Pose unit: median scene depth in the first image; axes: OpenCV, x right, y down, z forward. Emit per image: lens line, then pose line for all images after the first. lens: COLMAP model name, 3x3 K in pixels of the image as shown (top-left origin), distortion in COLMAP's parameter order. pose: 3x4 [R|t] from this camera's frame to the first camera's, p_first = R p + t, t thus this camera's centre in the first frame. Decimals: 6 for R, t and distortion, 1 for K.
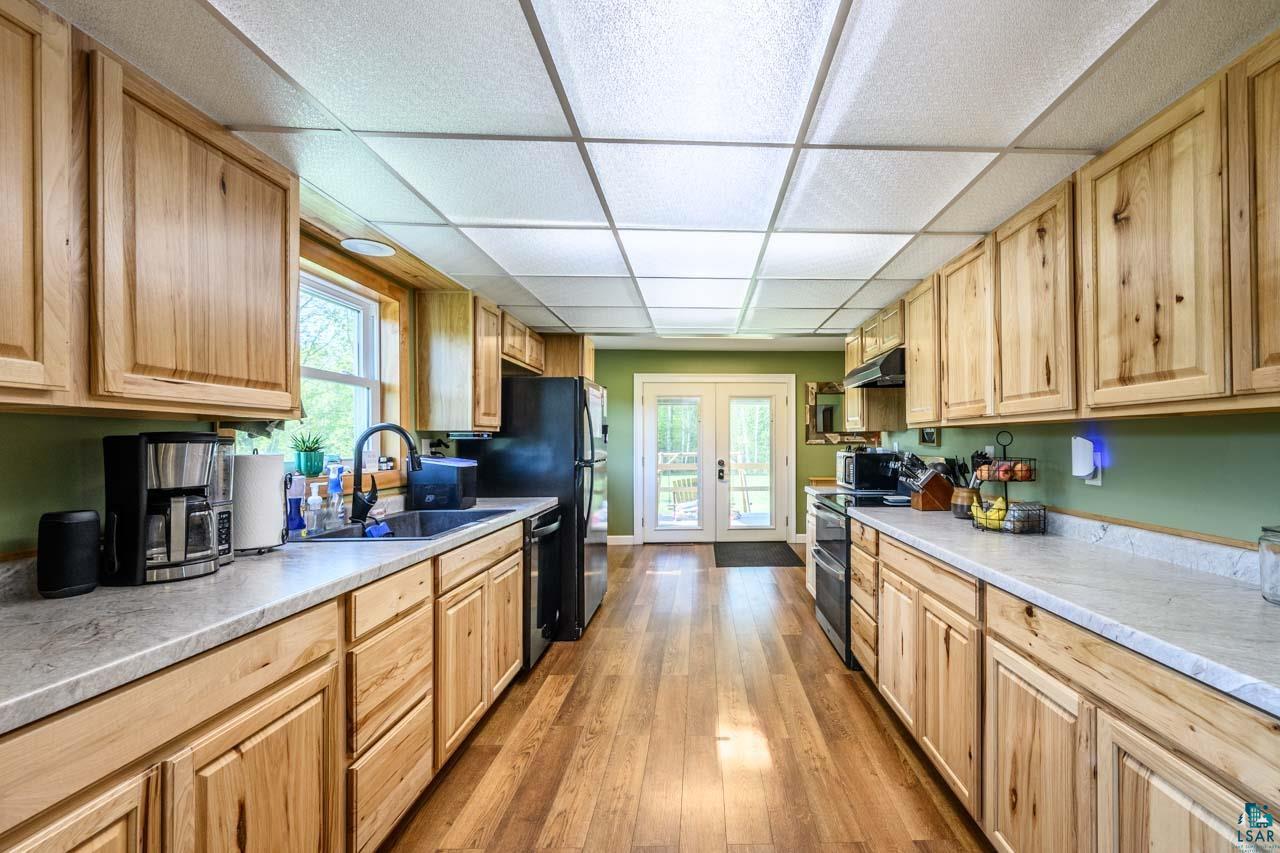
lens RADIAL K [[533.0, 0, 720.2], [0, 533.0, 436.5], [0, 0, 1]] dist [-0.001500, 0.000096]
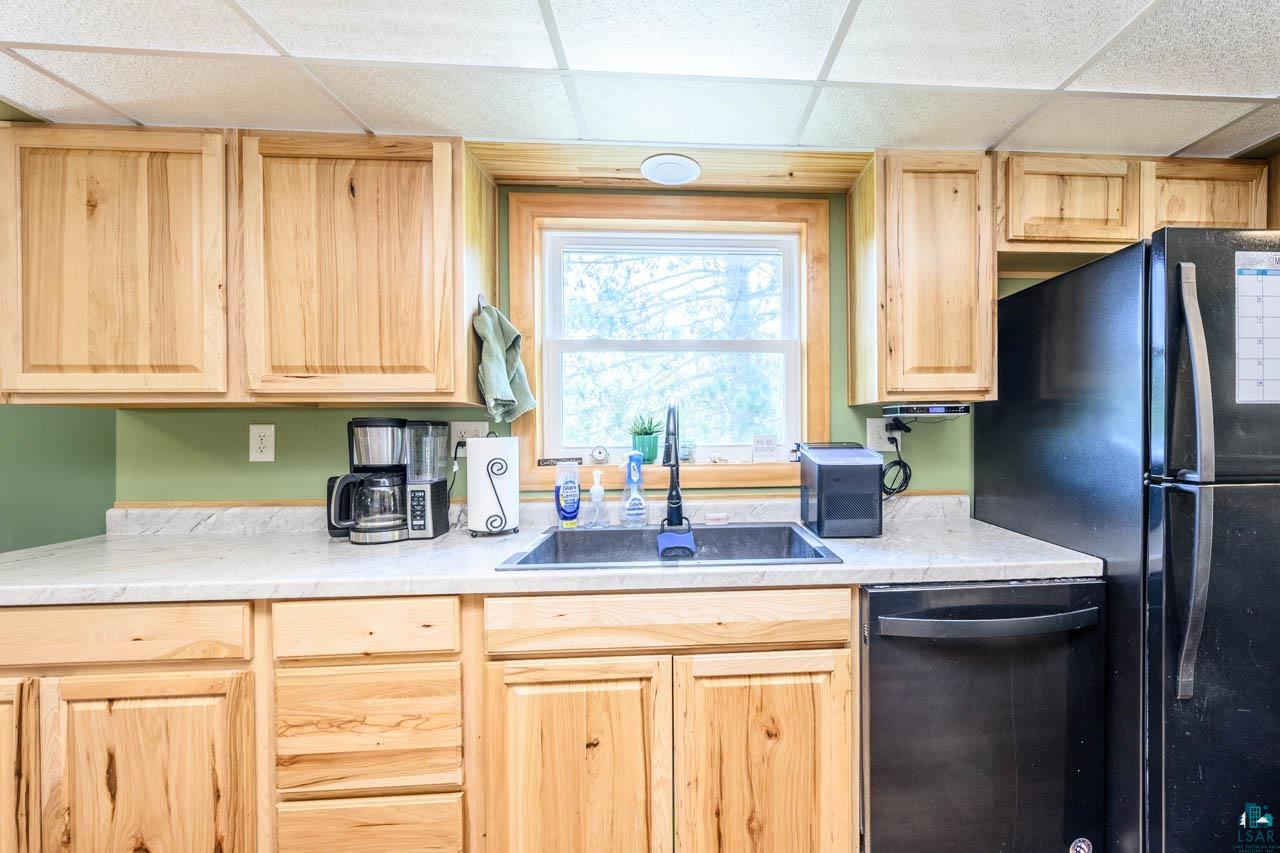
lens RADIAL K [[533.0, 0, 720.2], [0, 533.0, 436.5], [0, 0, 1]] dist [-0.001500, 0.000096]
pose [[0.040120, 0.020382, -0.998987, 0.187372], [0.019442, 0.999587, 0.021175, 0.021719], [0.999006, -0.020272, 0.039707, 1.680768]]
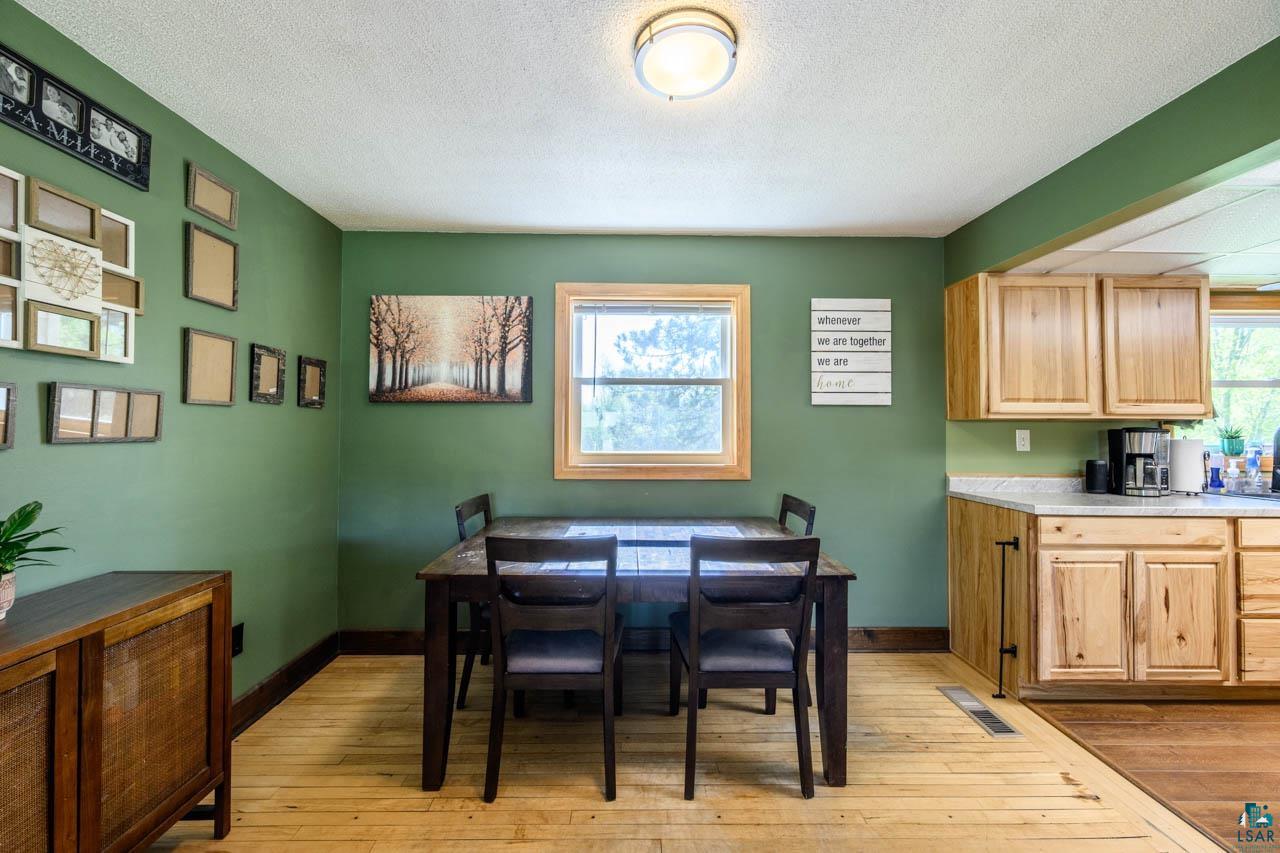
lens RADIAL K [[501.7, 0, 640.2], [0, 501.7, 424.5], [0, 0, 1]] dist [0.001591, -0.000133]
pose [[-0.022887, -0.010252, -0.999686, 1.003057], [0.007717, 0.999916, -0.010431, -0.013777], [0.999708, -0.007953, -0.022805, -0.919402]]
